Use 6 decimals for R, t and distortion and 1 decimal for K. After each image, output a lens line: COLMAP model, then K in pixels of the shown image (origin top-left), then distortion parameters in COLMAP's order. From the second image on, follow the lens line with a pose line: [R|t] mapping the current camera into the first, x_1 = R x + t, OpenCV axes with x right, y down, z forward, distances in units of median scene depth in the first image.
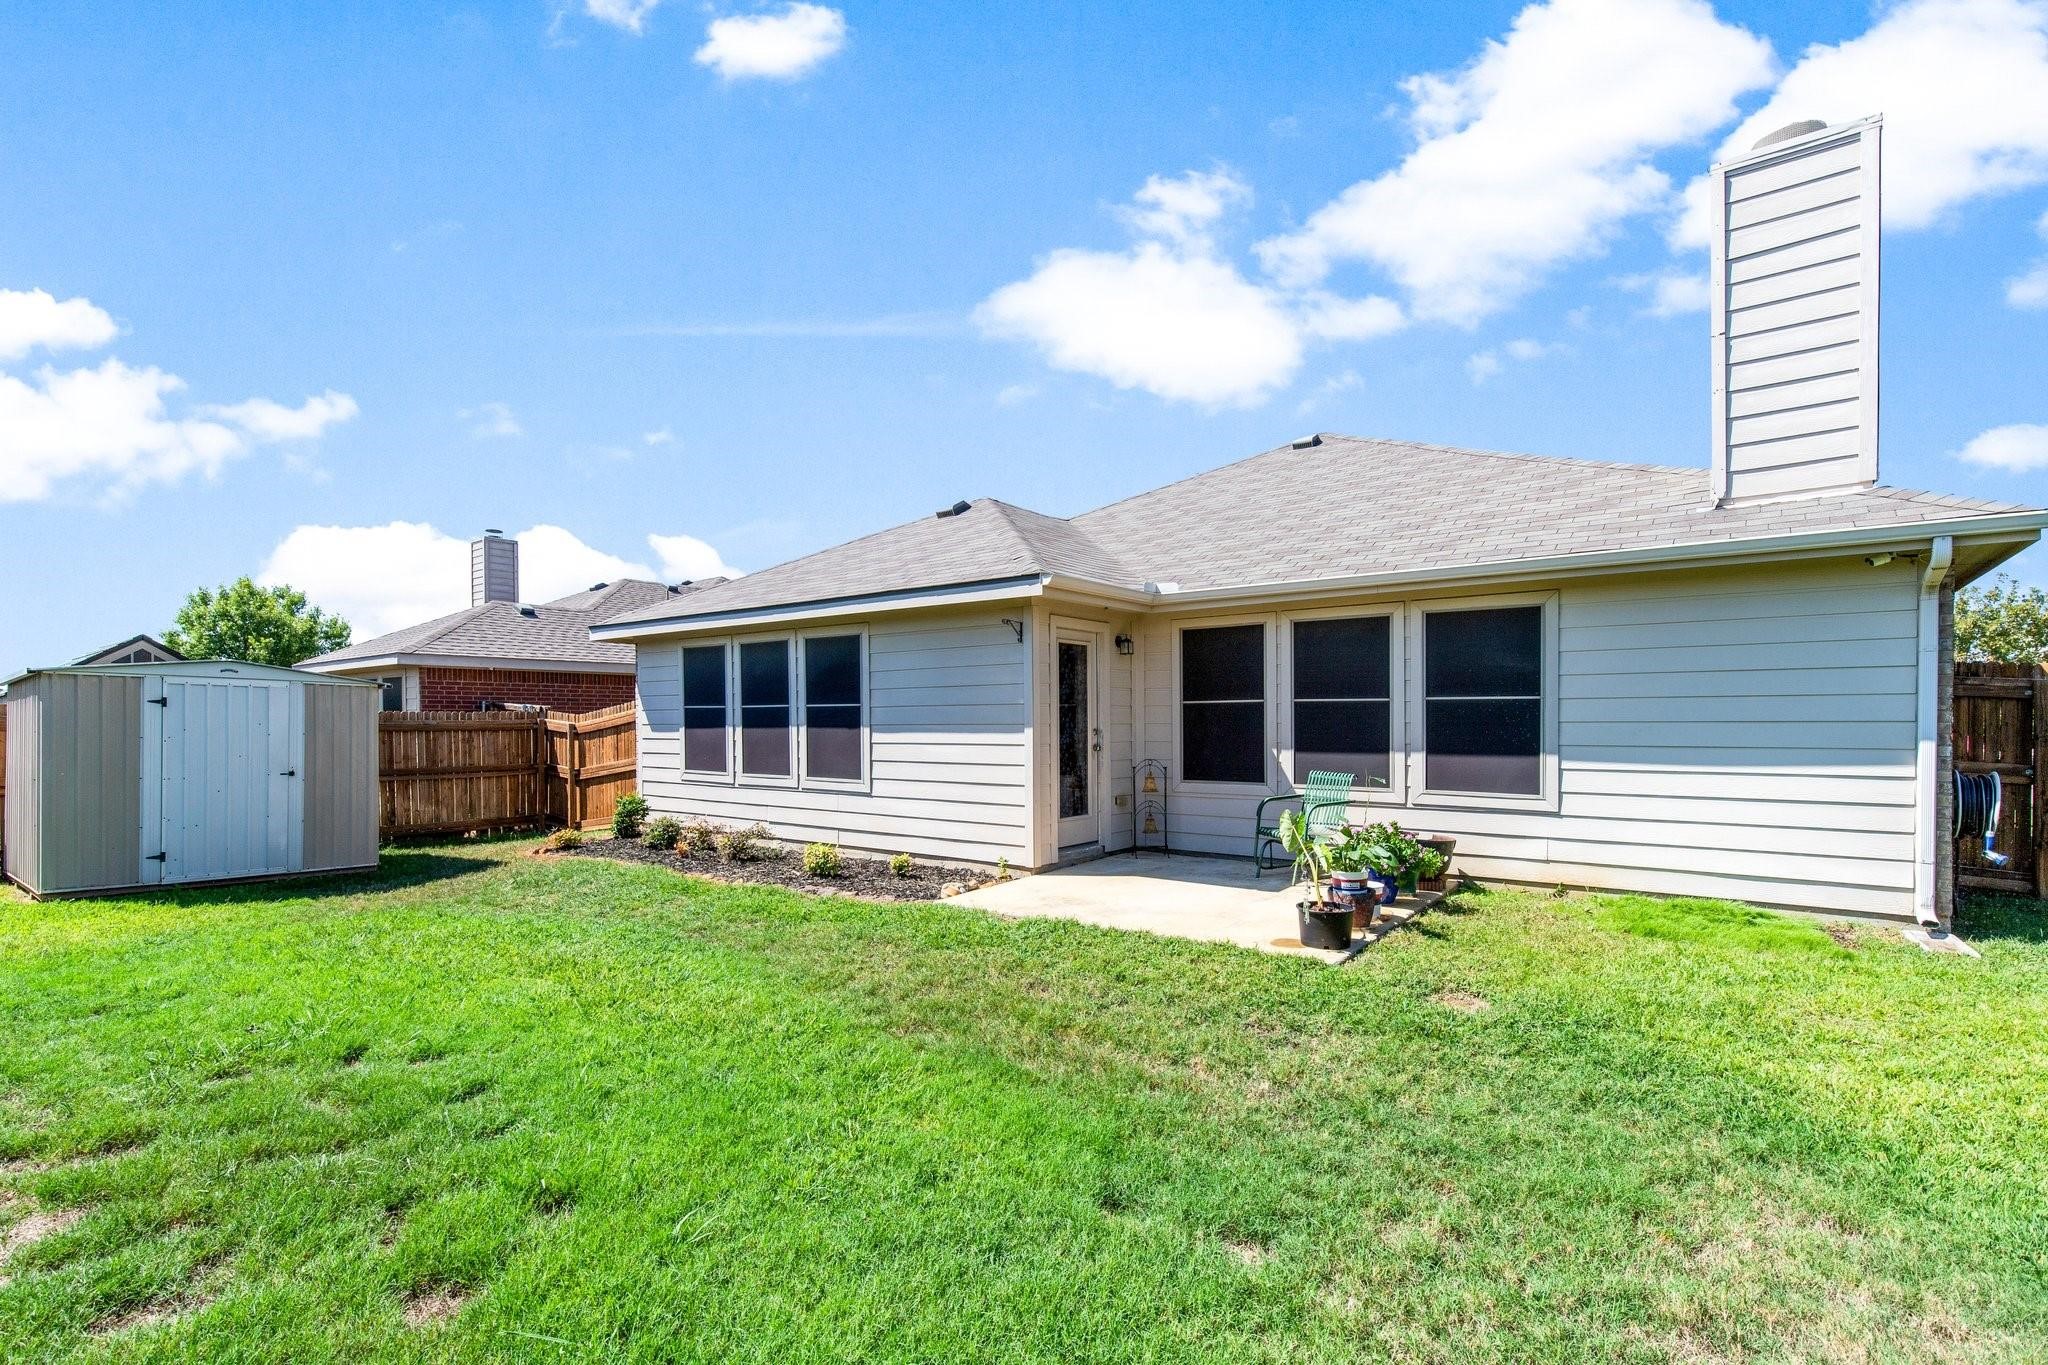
lens RADIAL K [[930.2, 0, 997.4], [0, 930.2, 725.5], [0, 0, 1]] dist [0.003341, 0.000640]
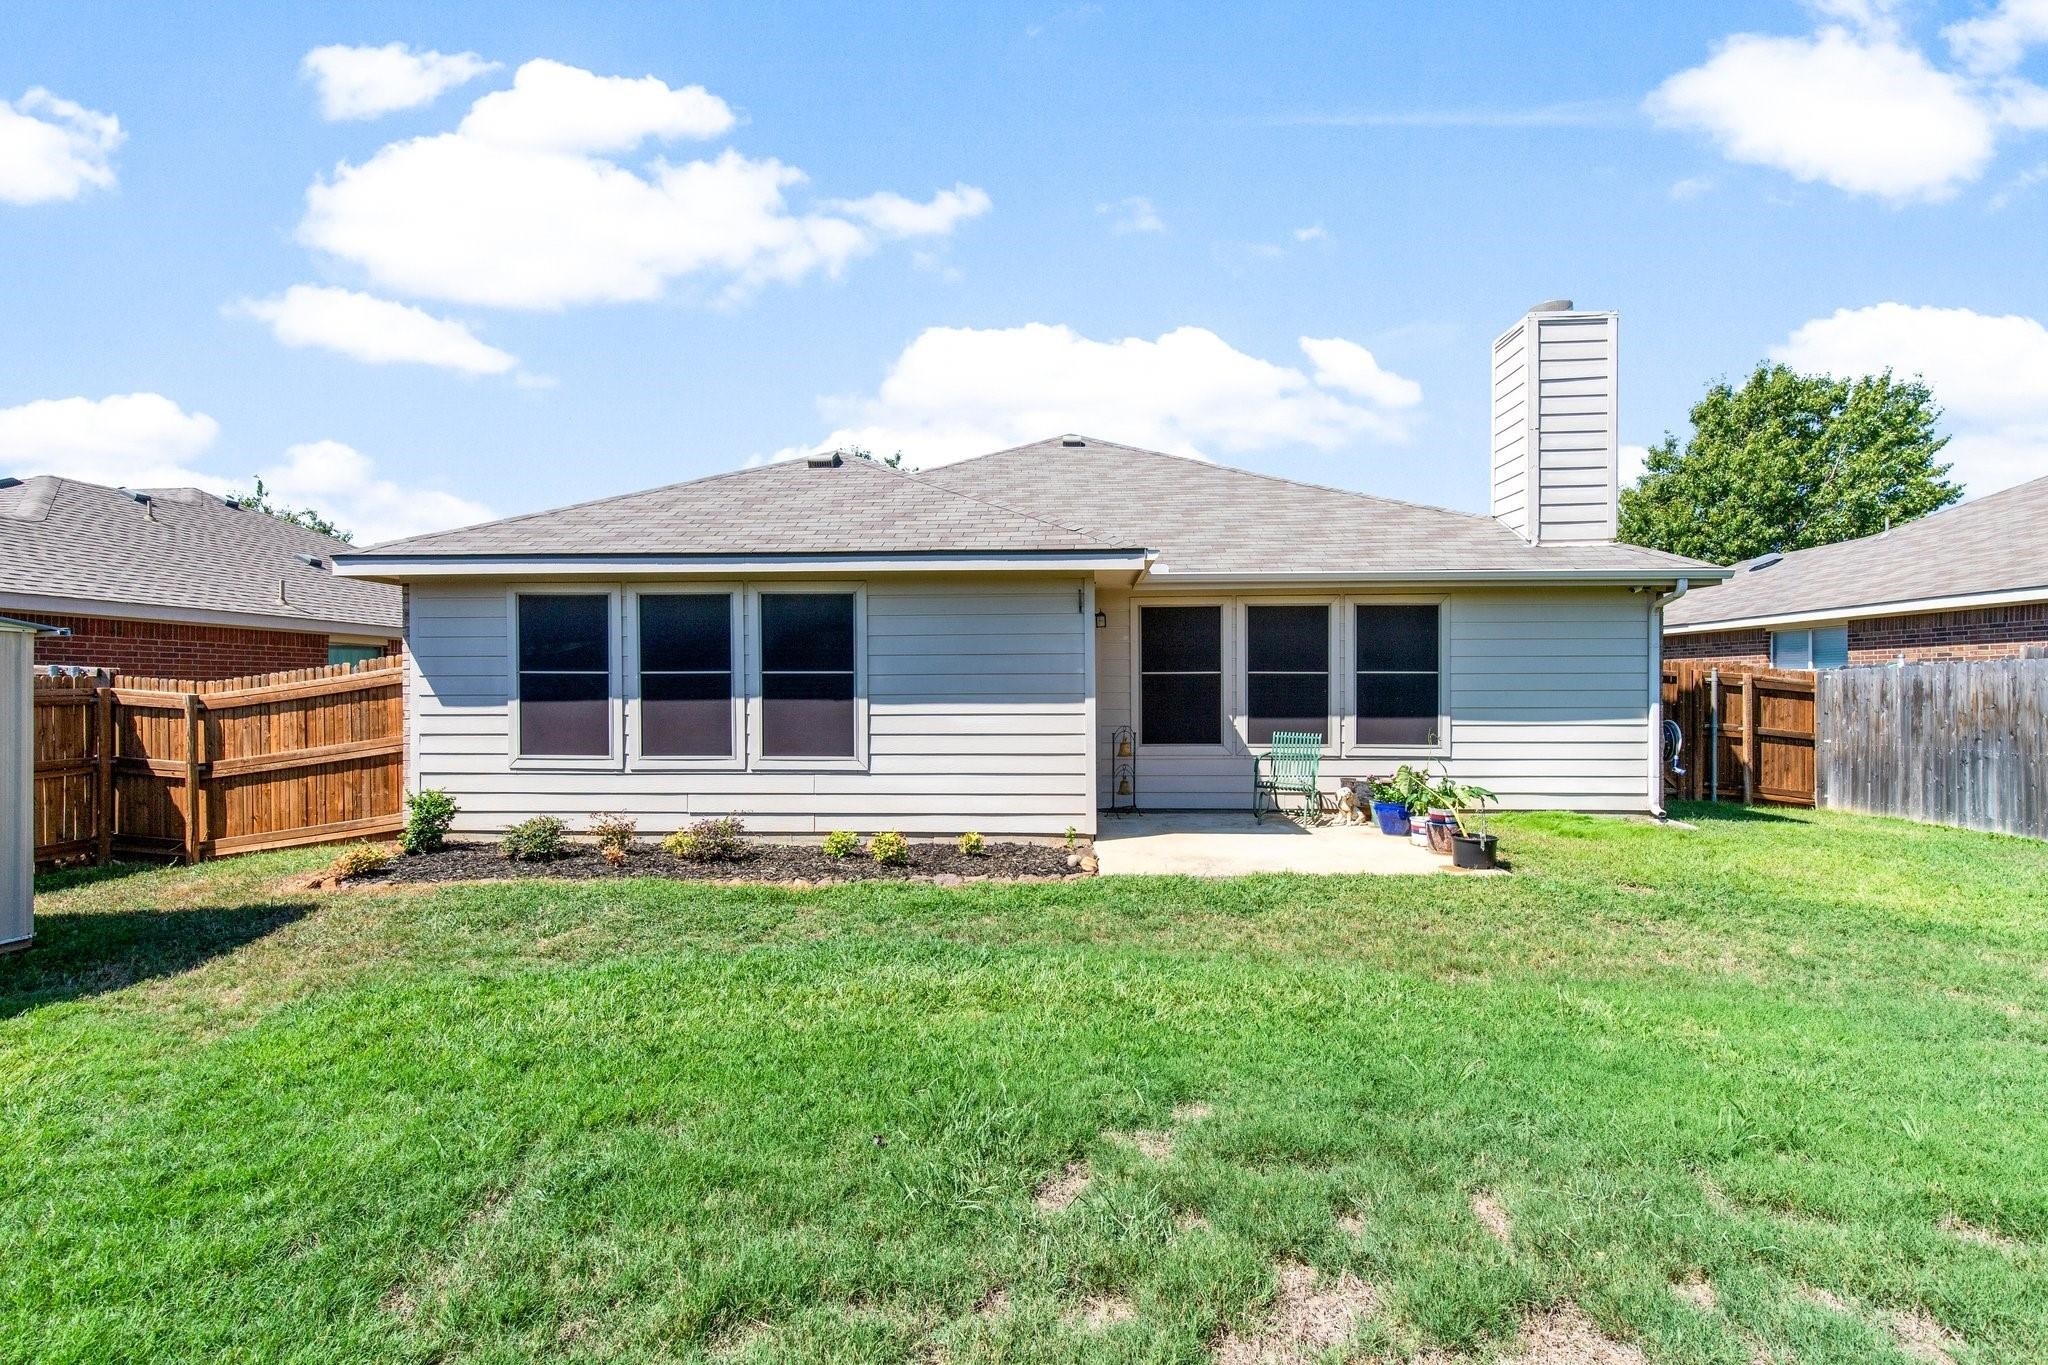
lens RADIAL K [[930.2, 0, 1008.3], [0, 930.2, 688.5], [0, 0, 1]] dist [0.003341, 0.000640]
pose [[0.826035, 0.001049, 0.563618, -0.570455], [0.003457, 0.999970, -0.006927, -0.000215], [-0.563609, 0.007671, 0.826006, 0.193335]]
